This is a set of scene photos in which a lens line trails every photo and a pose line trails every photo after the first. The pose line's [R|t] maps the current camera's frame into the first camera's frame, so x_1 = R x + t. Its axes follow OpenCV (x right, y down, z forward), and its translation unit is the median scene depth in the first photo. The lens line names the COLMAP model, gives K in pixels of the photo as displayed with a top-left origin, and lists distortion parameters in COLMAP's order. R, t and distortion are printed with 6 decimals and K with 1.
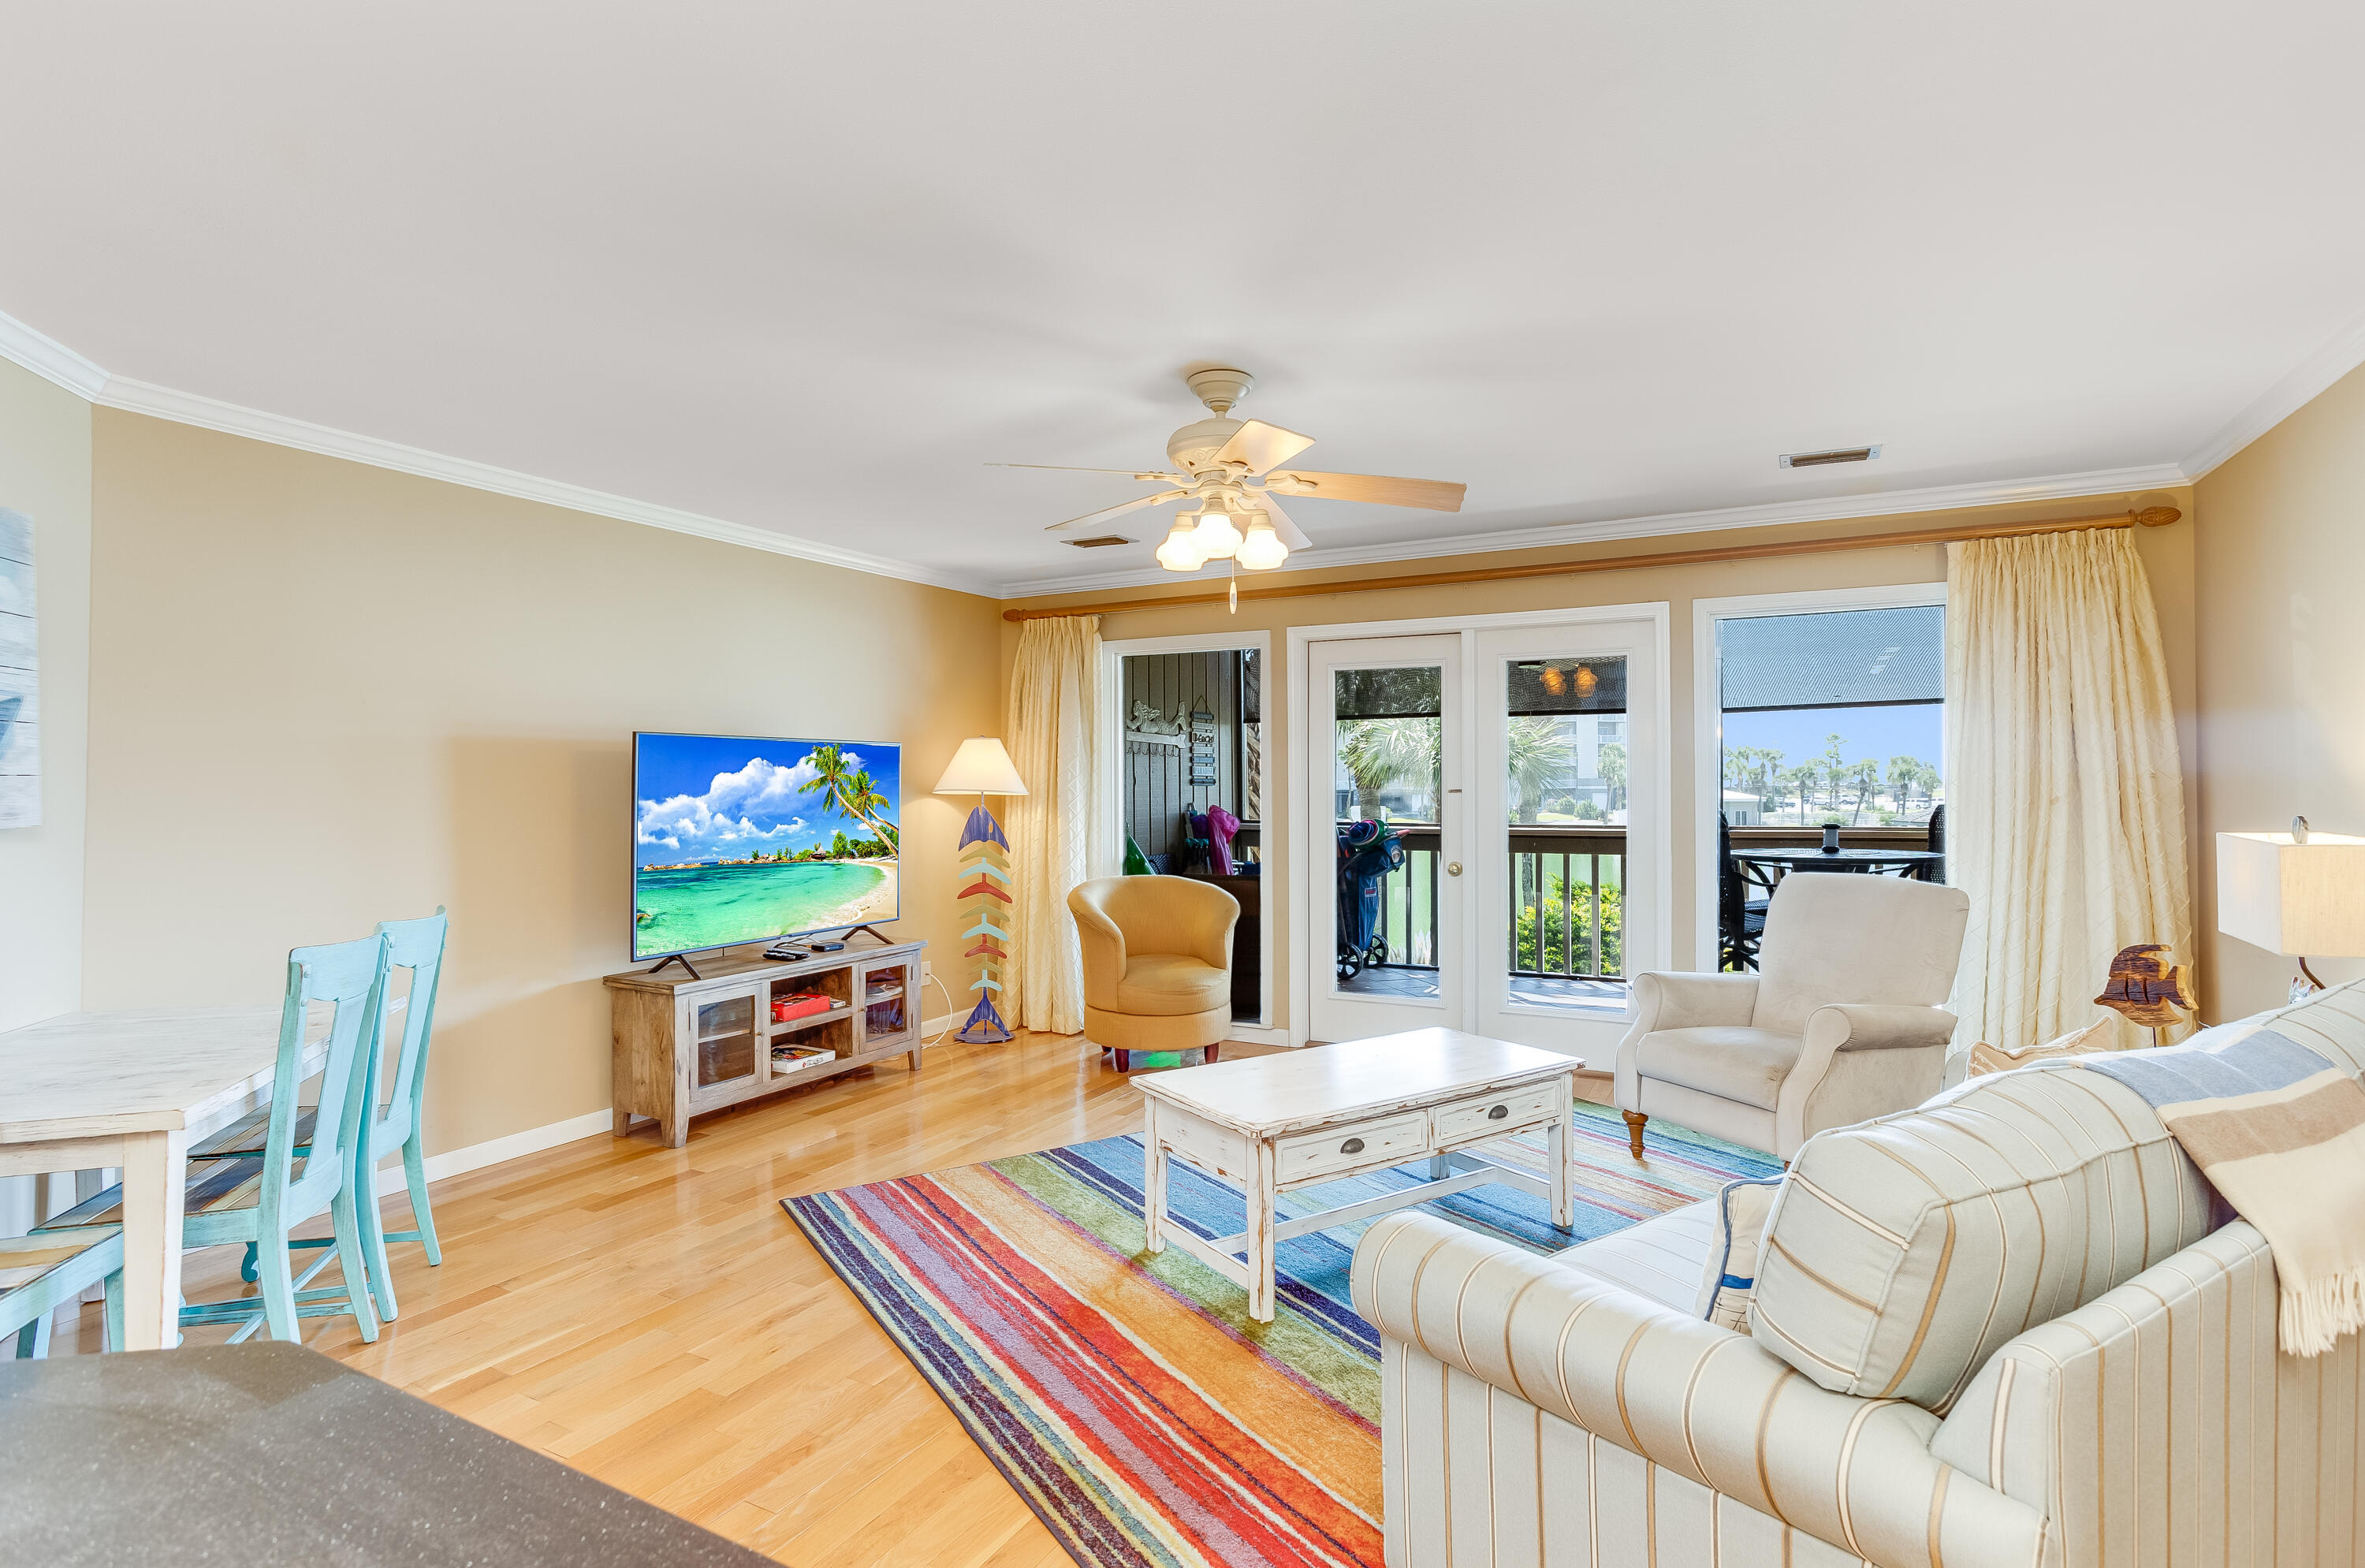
lens RADIAL K [[1172.0, 0, 1182.5], [0, 1172.0, 784.0], [0, 0, 1]] dist [-0.023066, 0.000376]
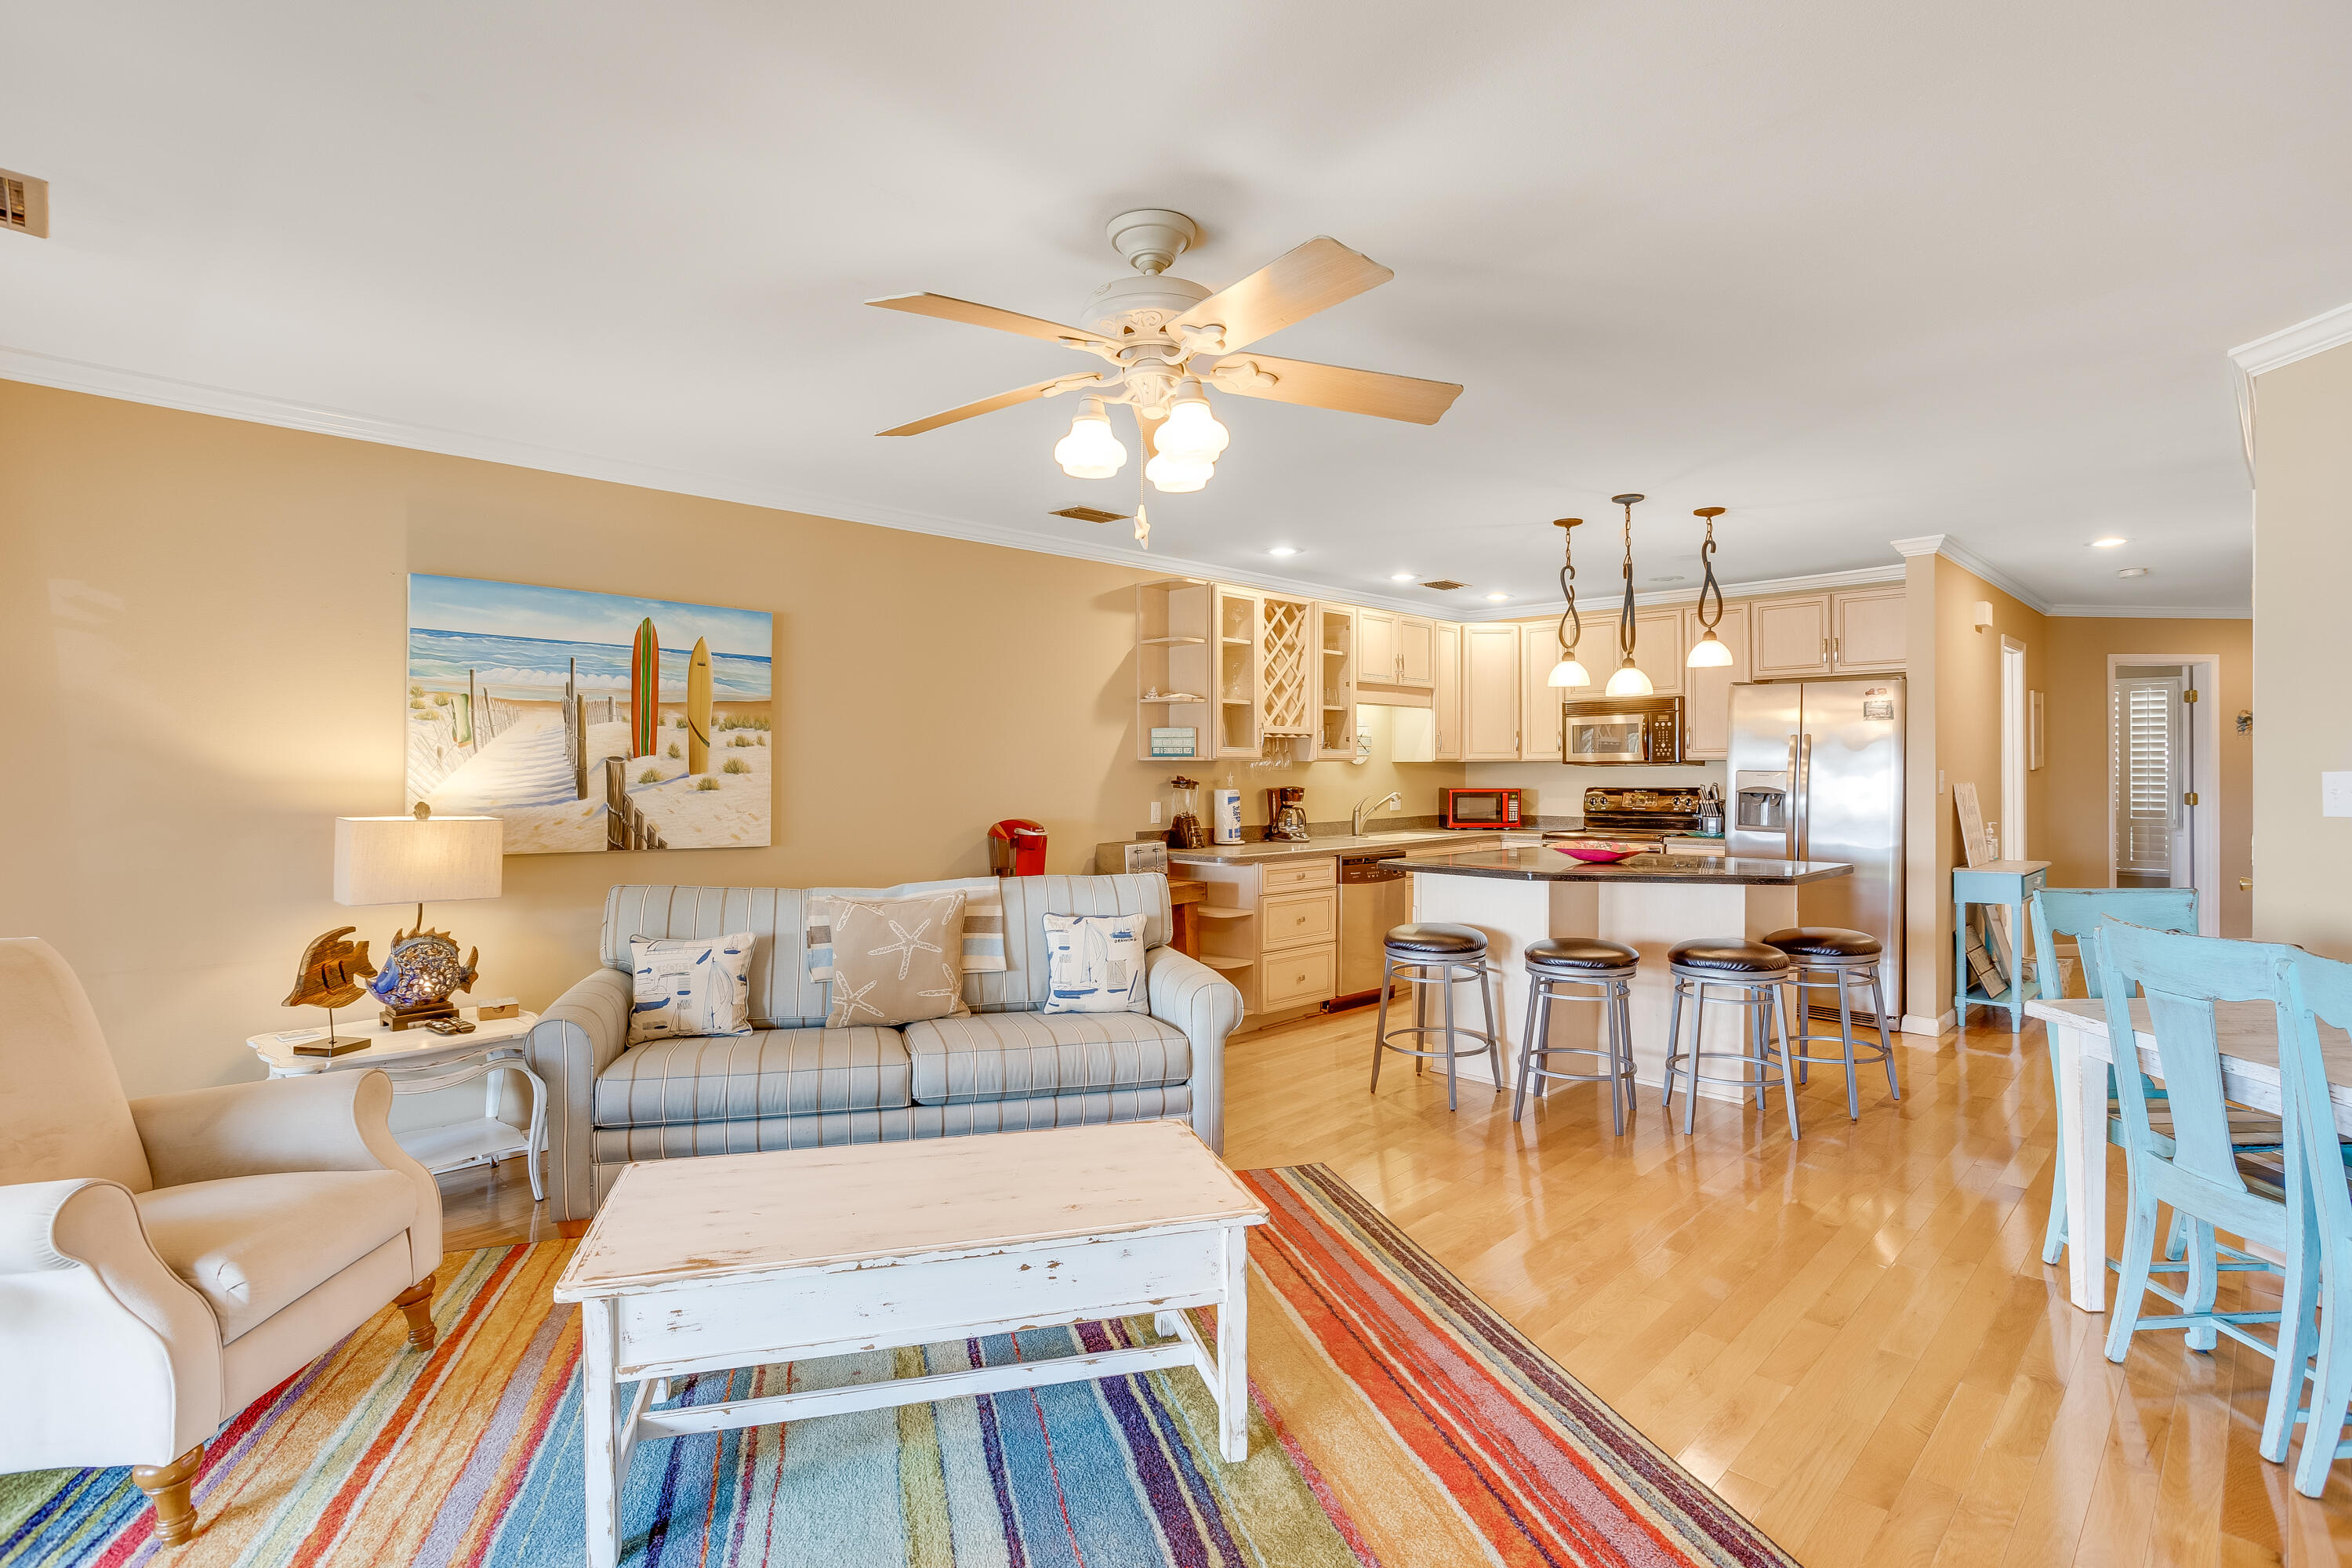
lens RADIAL K [[1144.1, 0, 1176.0], [0, 1144.1, 784.0], [0, 0, 1]] dist [-0.003681, 0.000009]
pose [[-0.956743, 0.005025, 0.290890, -0.186532], [0.008705, 0.999898, 0.011361, 0.000632], [-0.290803, 0.013402, -0.956689, 1.647736]]
